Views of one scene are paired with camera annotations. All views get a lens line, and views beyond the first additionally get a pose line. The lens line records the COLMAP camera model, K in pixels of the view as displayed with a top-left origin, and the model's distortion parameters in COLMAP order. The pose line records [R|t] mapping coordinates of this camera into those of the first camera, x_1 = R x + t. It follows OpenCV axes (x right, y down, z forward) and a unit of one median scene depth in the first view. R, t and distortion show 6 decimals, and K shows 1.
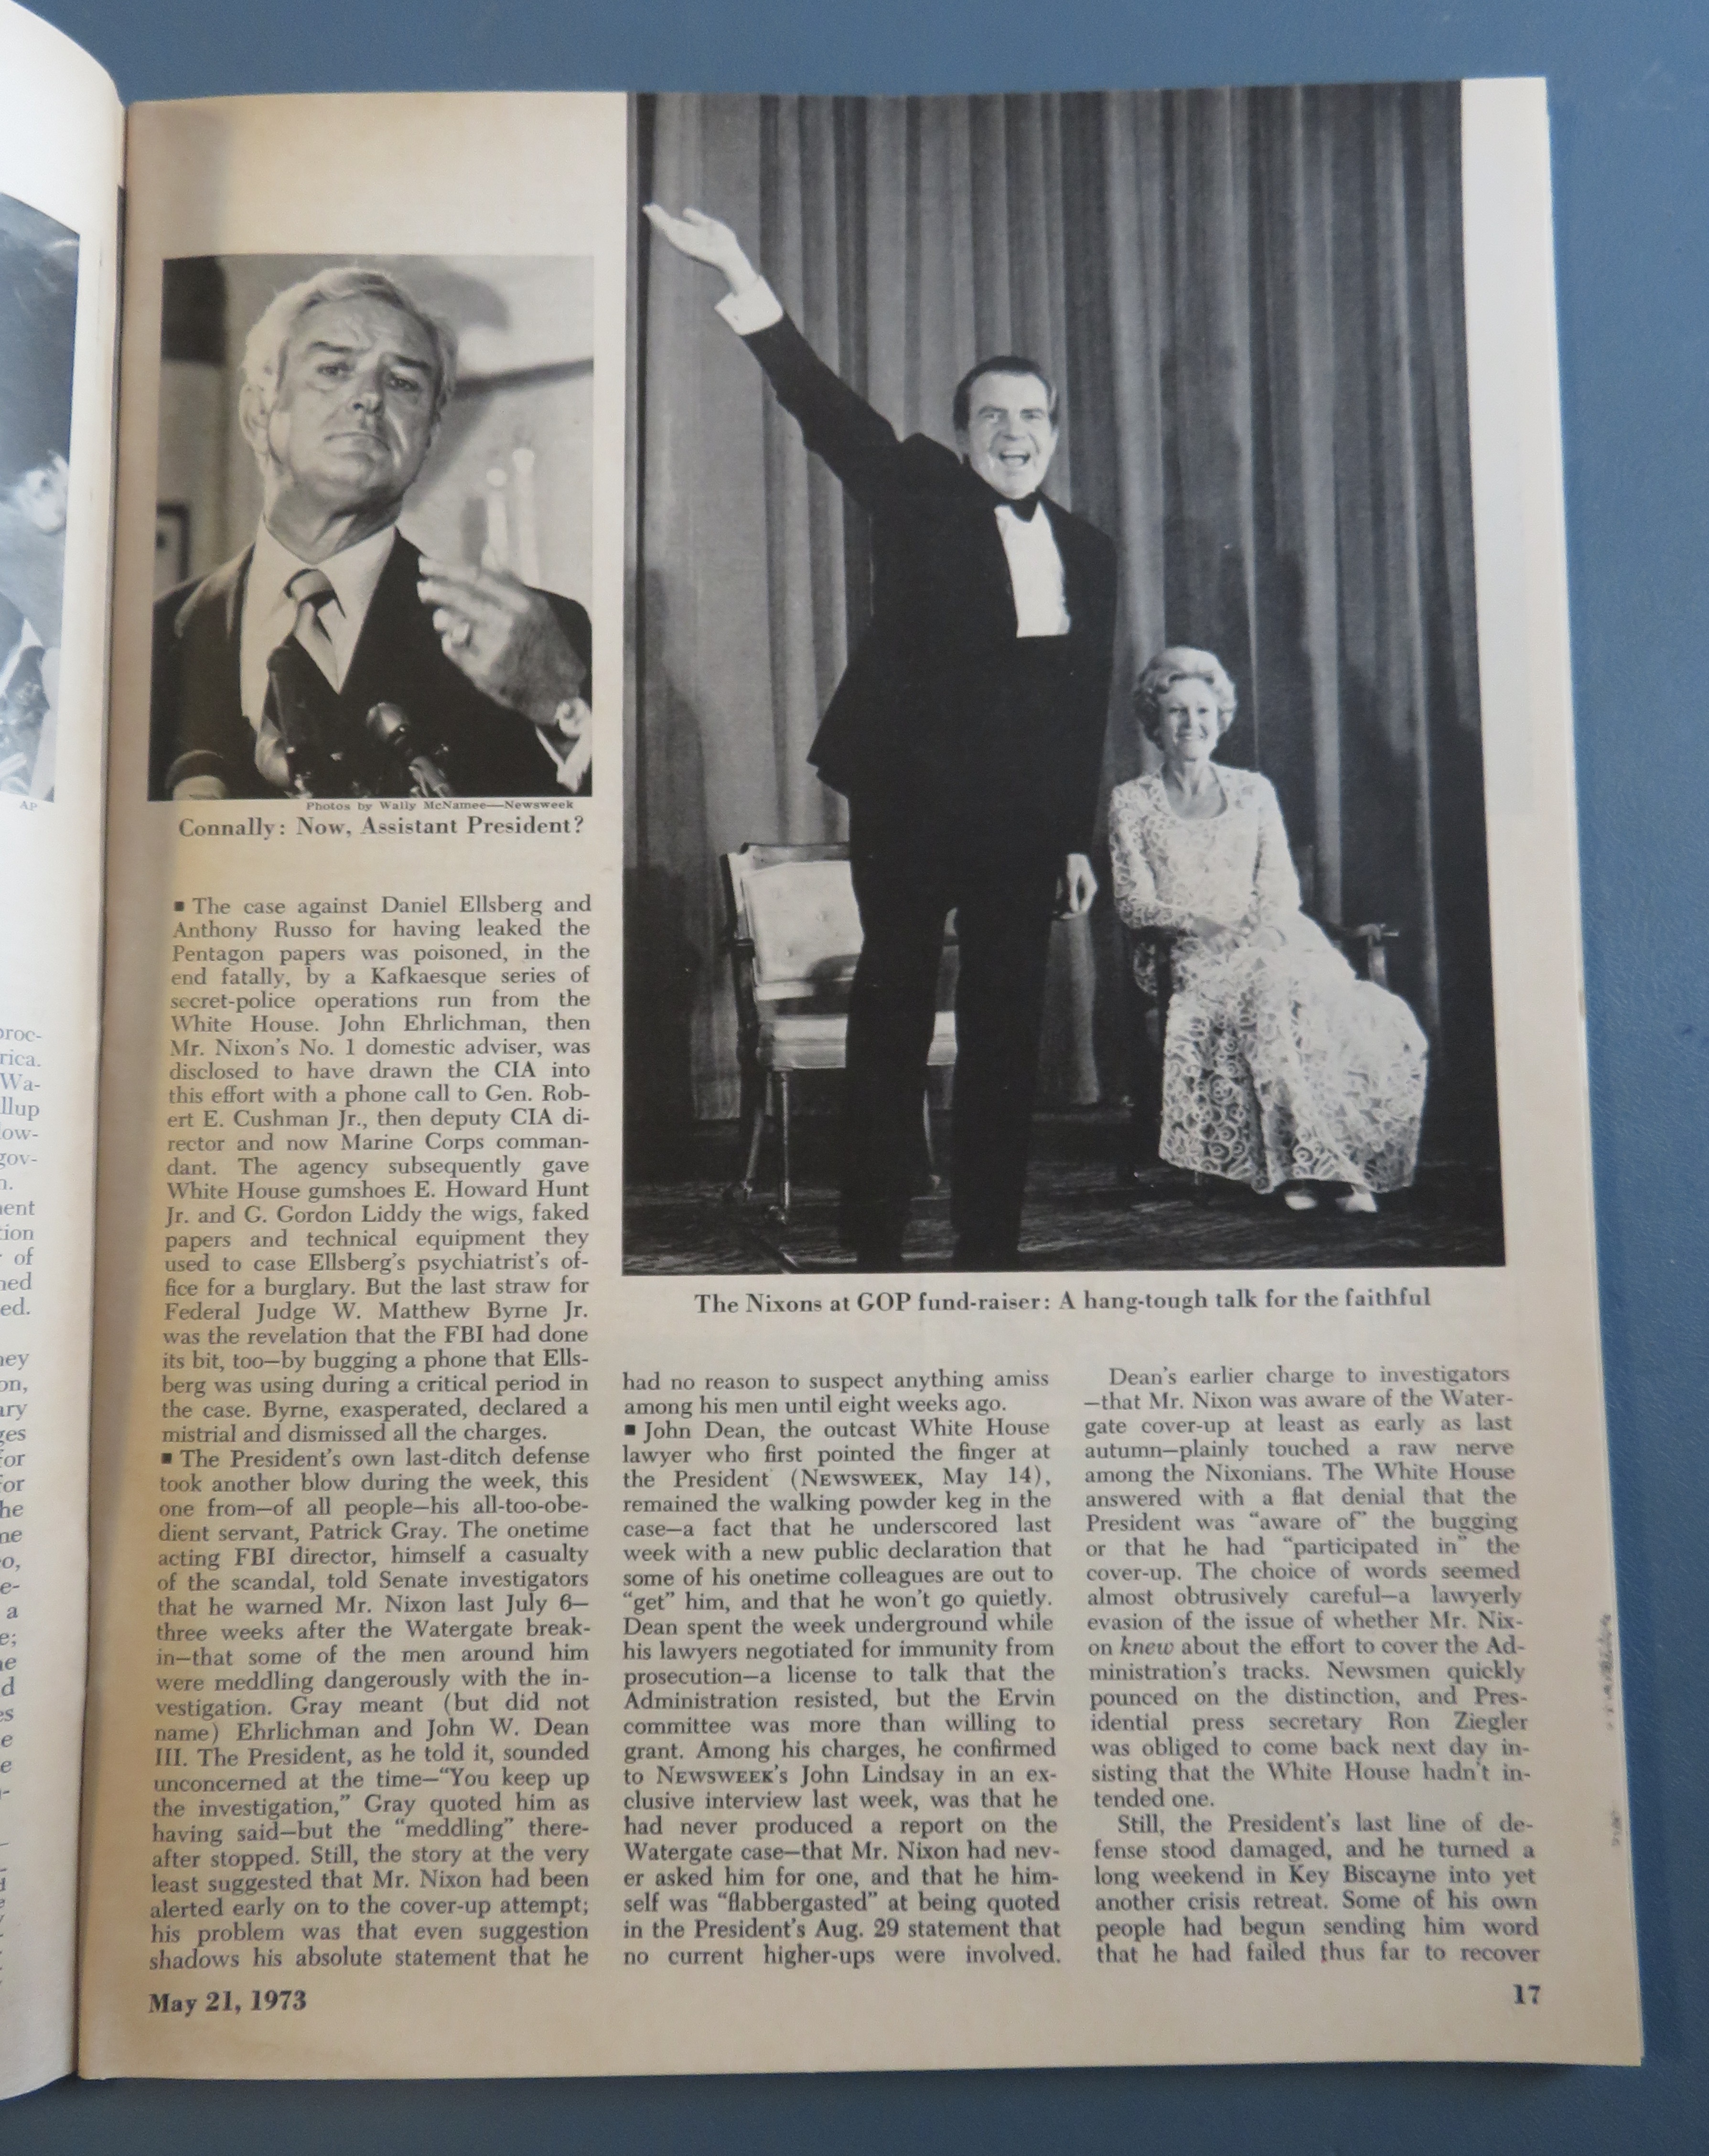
lens RADIAL K [[1553.7, 0, 854.6], [0, 1553.7, 1085.7], [0, 0, 1]] dist [0.000494, 0.000728]
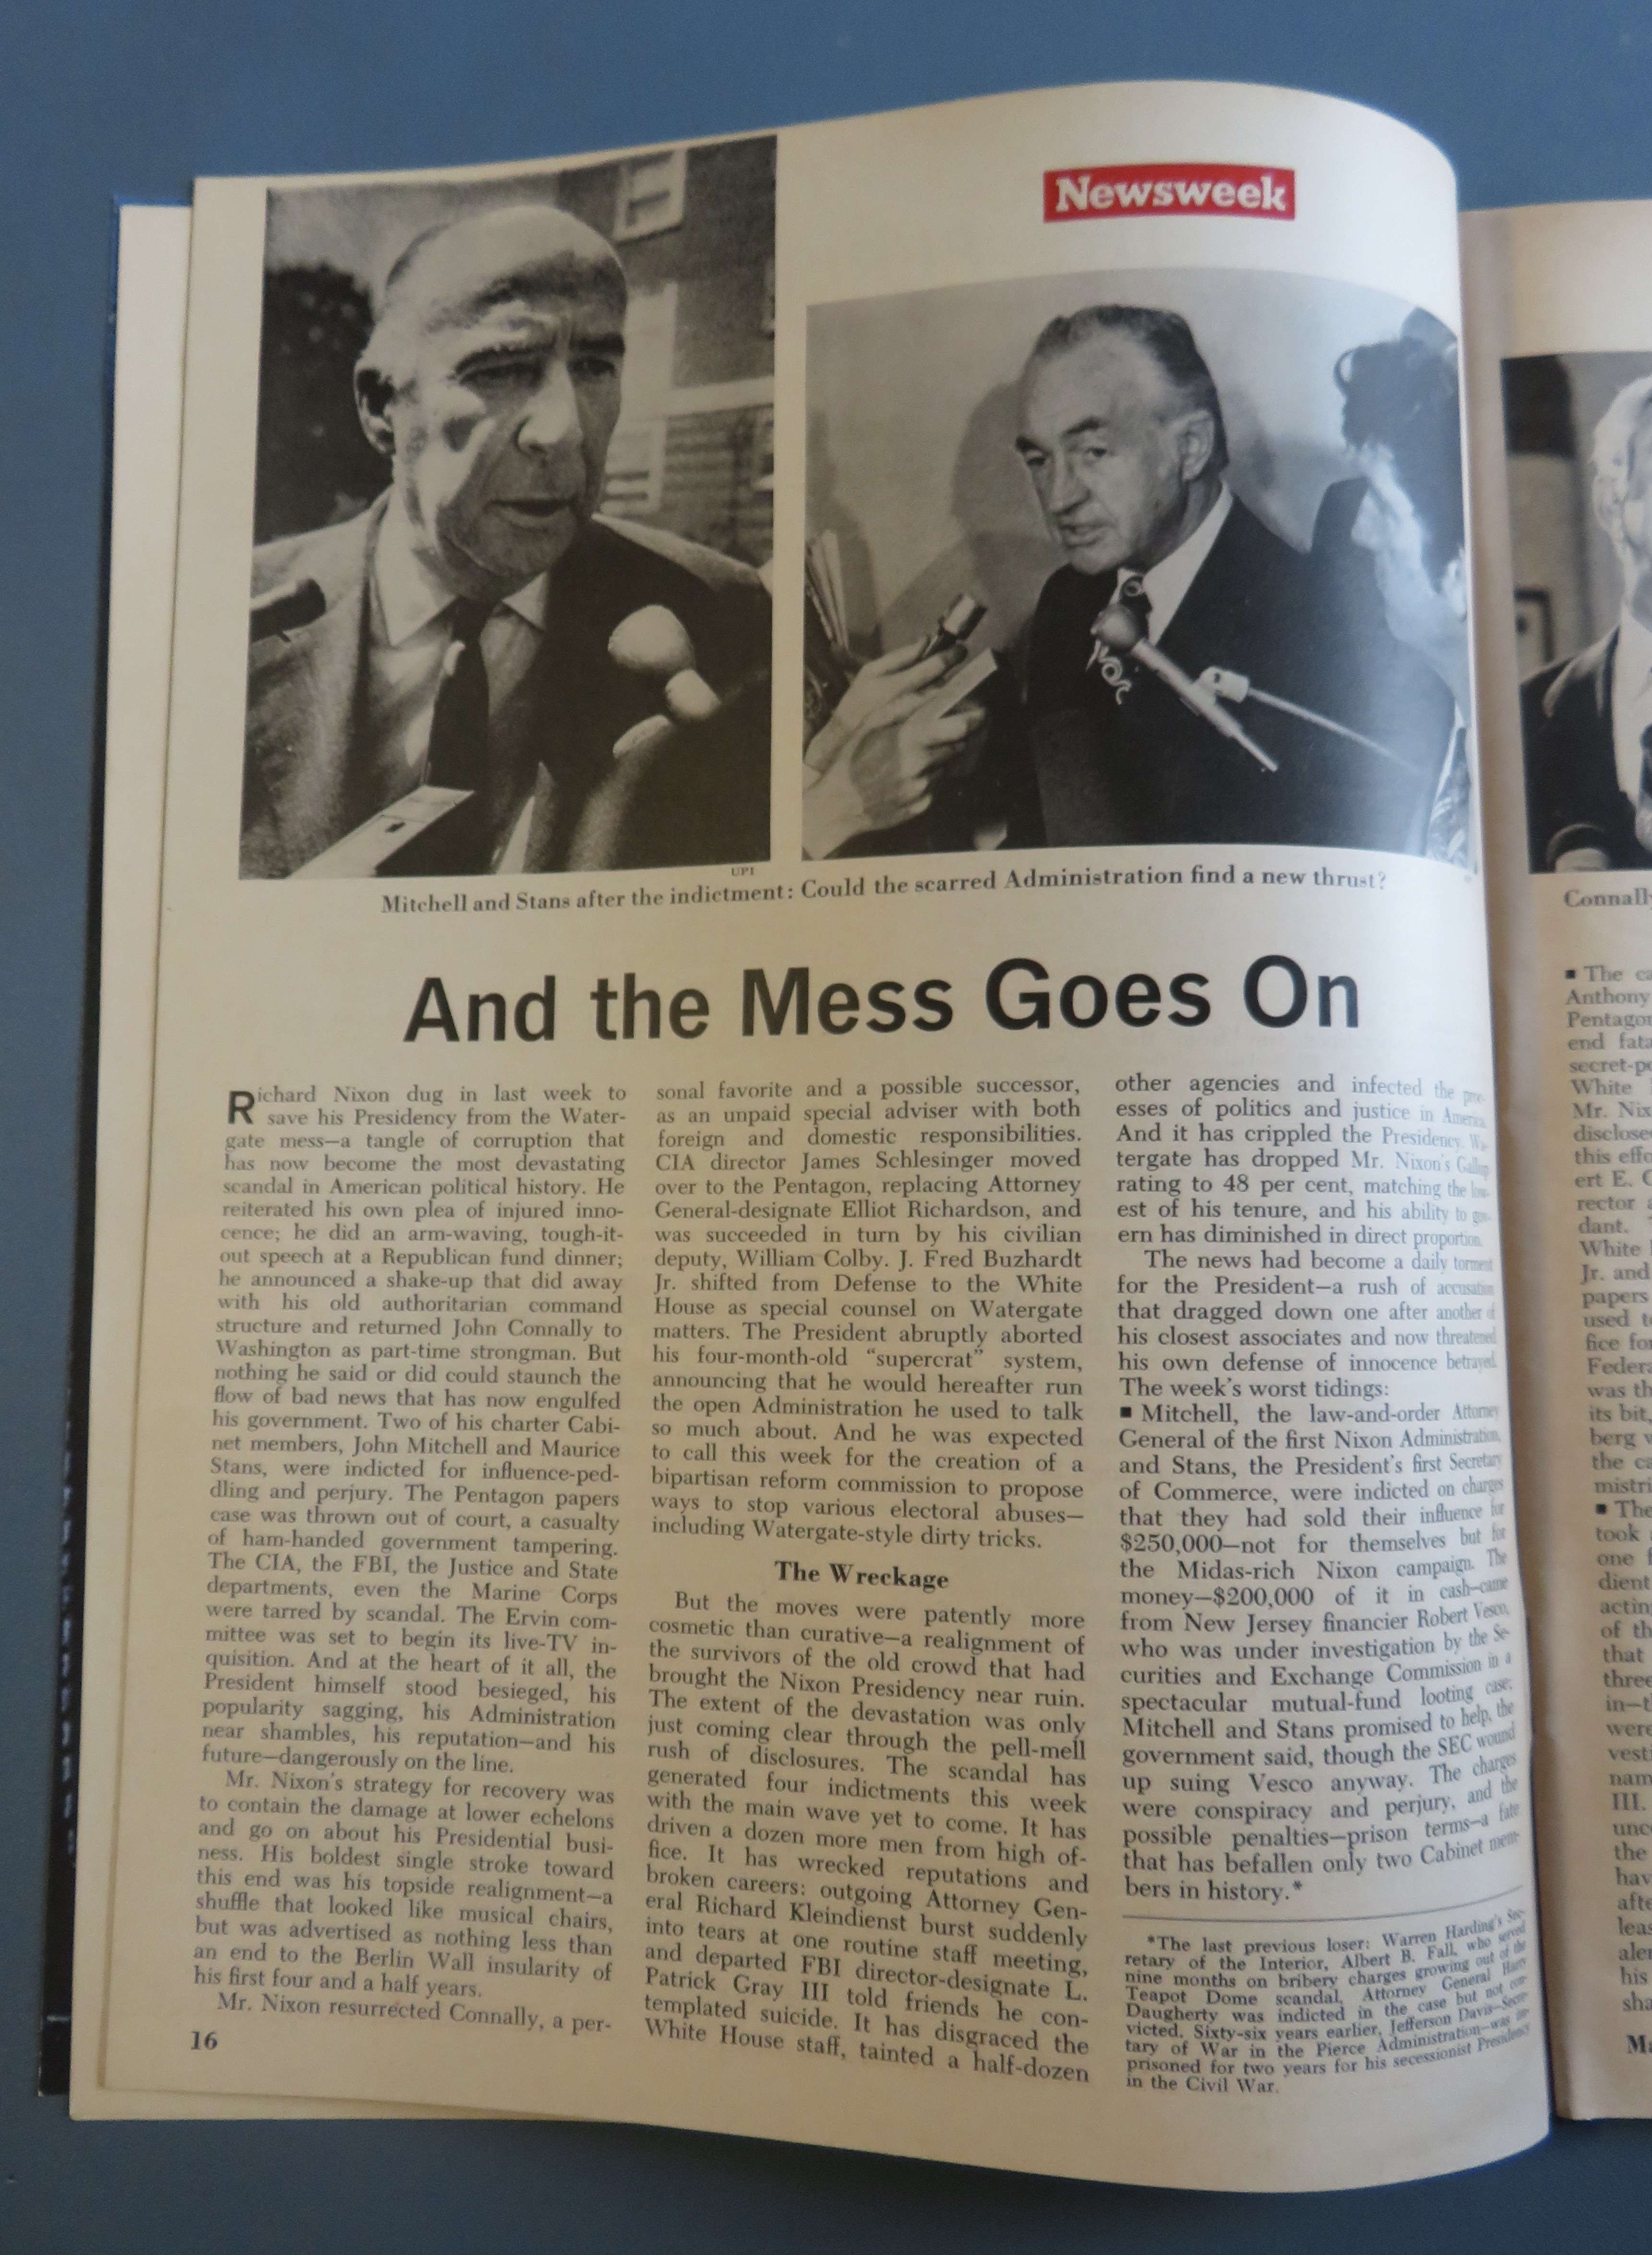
lens RADIAL K [[1642.0, 0, 825.9], [0, 1642.0, 1119.7], [0, 0, 1]] dist [-0.003641, 0.001262]
pose [[0.999480, -0.010797, -0.030397, -0.906832], [0.009878, 0.999494, -0.030222, 0.010059], [0.030707, 0.029906, 0.999081, -0.107131]]
